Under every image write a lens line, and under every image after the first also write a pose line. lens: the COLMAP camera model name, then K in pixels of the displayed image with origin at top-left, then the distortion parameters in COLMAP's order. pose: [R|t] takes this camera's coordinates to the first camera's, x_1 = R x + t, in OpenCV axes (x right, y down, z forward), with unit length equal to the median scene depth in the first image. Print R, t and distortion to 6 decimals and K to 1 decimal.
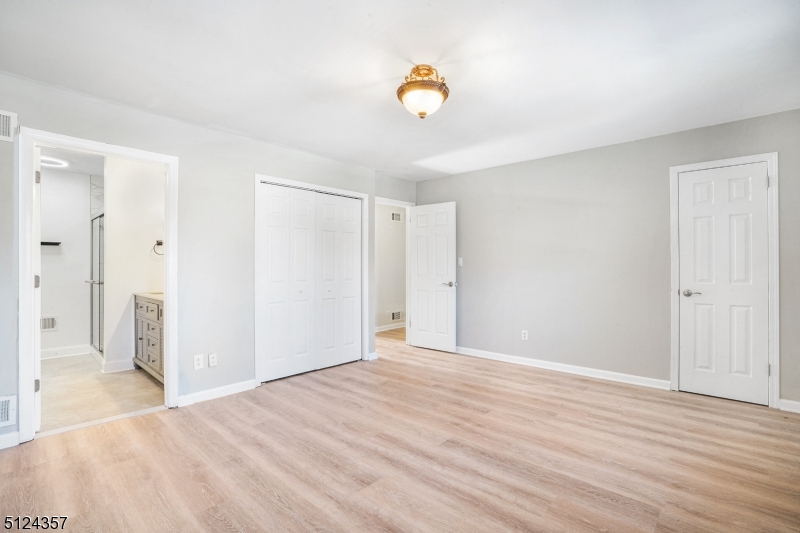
lens RADIAL K [[370.9, 0, 398.4], [0, 370.9, 264.2], [0, 0, 1]] dist [-0.036191, 0.000423]
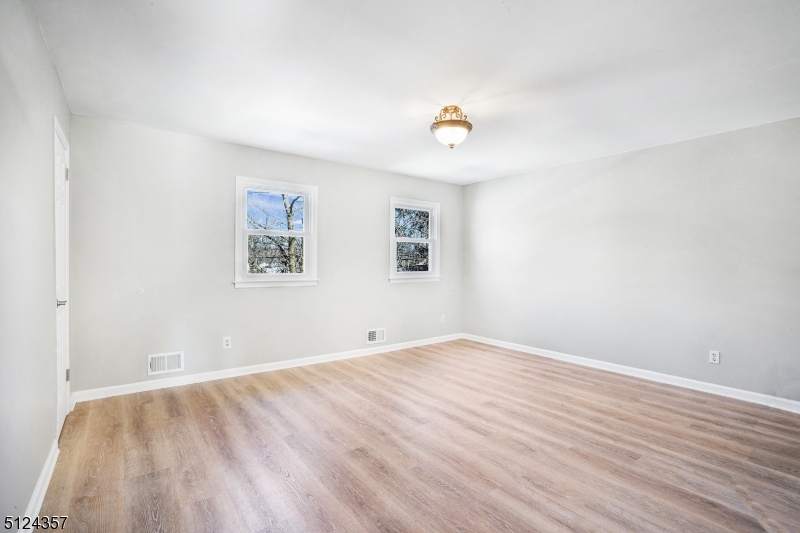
lens RADIAL K [[370.9, 0, 398.4], [0, 370.9, 264.2], [0, 0, 1]] dist [-0.036191, 0.000423]
pose [[-0.985671, -0.005778, 0.168580, 0.023861], [-0.006278, 0.999977, -0.002438, -0.000784], [-0.168562, -0.003462, -0.985685, 1.999855]]
